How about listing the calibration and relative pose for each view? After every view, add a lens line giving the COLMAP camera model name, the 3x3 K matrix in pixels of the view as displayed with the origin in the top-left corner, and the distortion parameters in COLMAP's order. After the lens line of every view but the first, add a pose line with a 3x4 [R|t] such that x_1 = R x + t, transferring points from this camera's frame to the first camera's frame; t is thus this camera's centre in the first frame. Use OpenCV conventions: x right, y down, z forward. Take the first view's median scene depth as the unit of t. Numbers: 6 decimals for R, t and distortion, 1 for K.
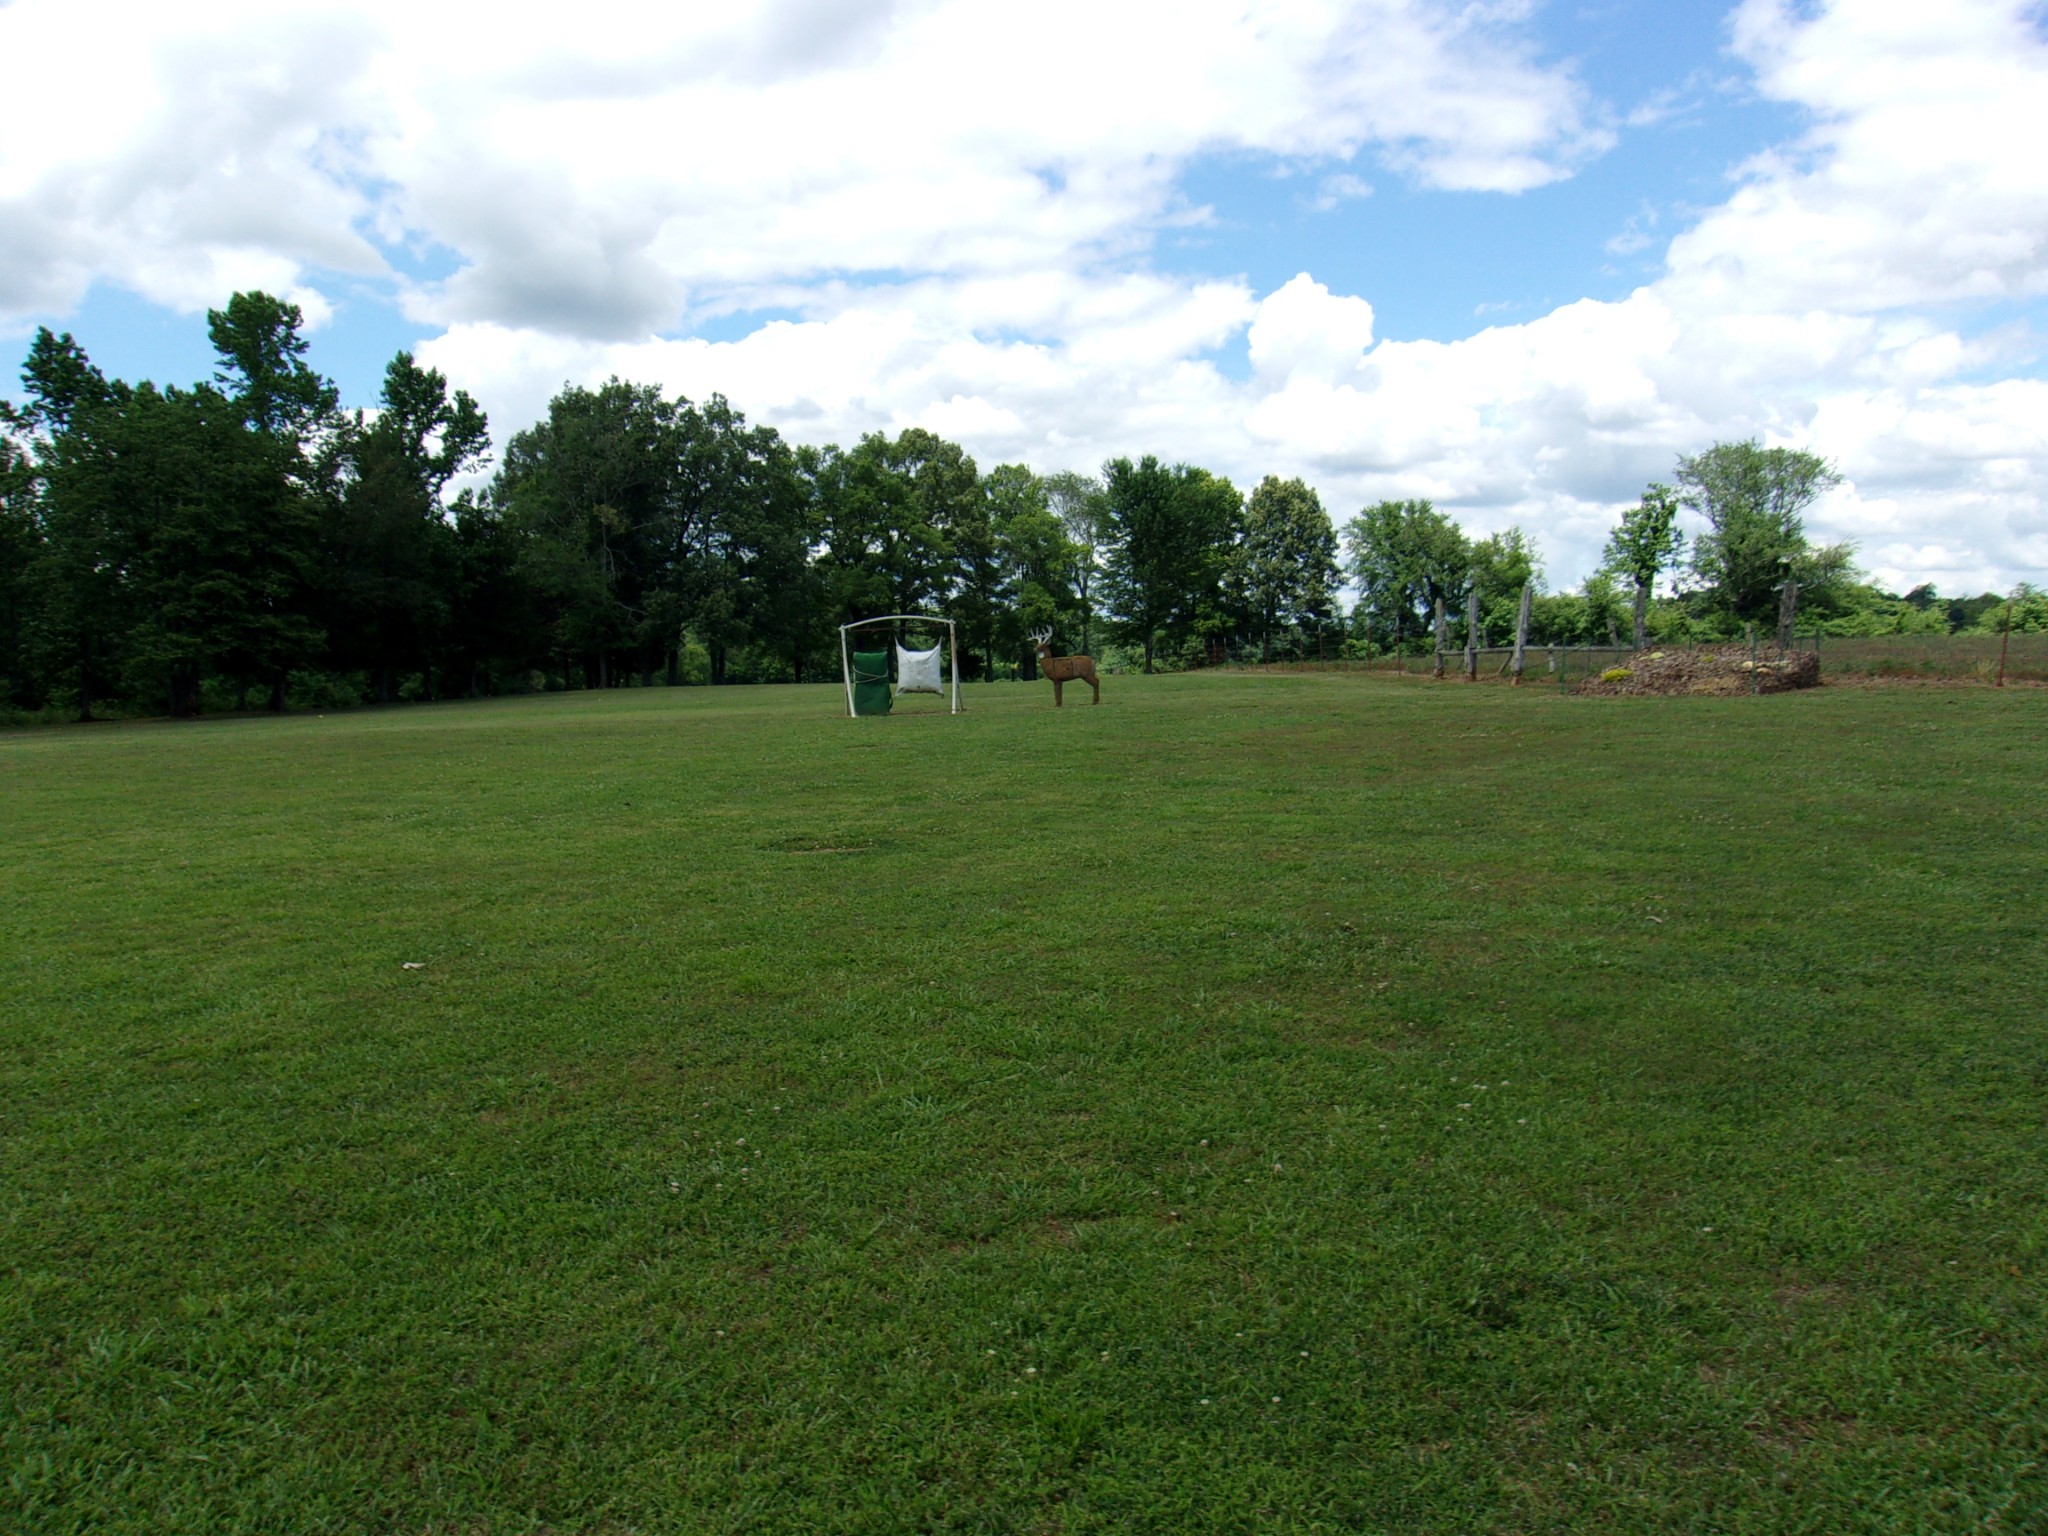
lens RADIAL K [[1675.1, 0, 1023.2], [0, 1675.1, 739.0], [0, 0, 1]] dist [-0.007220, -0.002548]
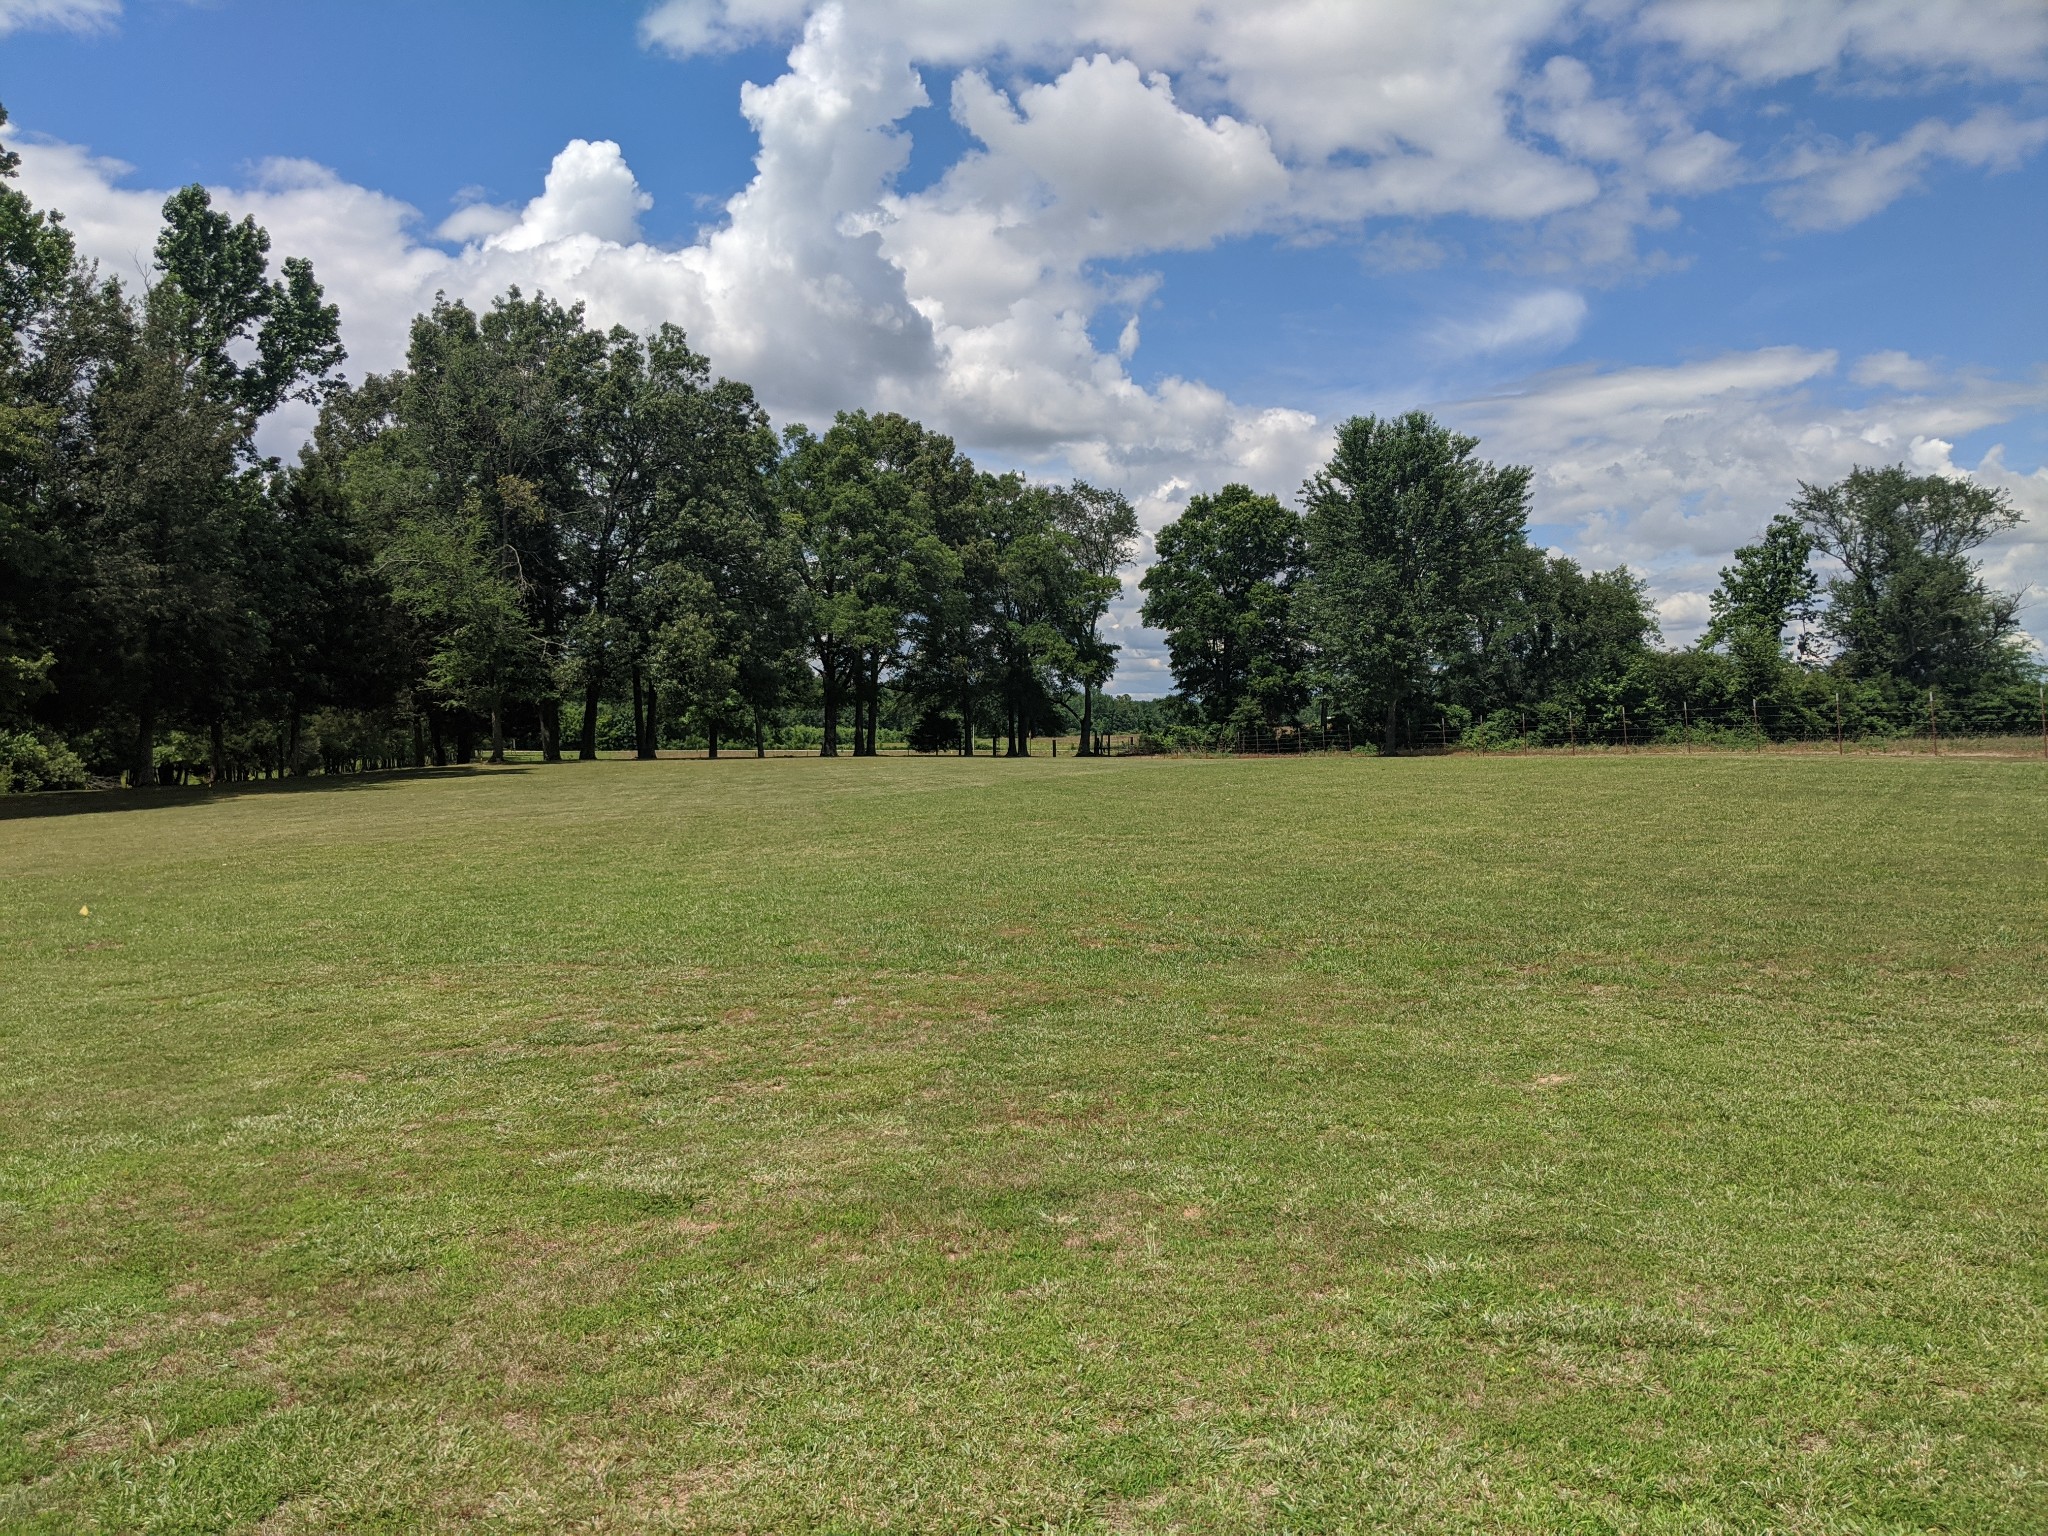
lens RADIAL K [[1655.1, 0, 998.8], [0, 1655.1, 767.2], [0, 0, 1]] dist [0.130484, -0.205018]
pose [[0.991568, 0.008763, 0.129289, -0.155999], [-0.006049, 0.999753, -0.021374, -0.016629], [-0.129444, 0.020412, 0.991377, 0.359380]]
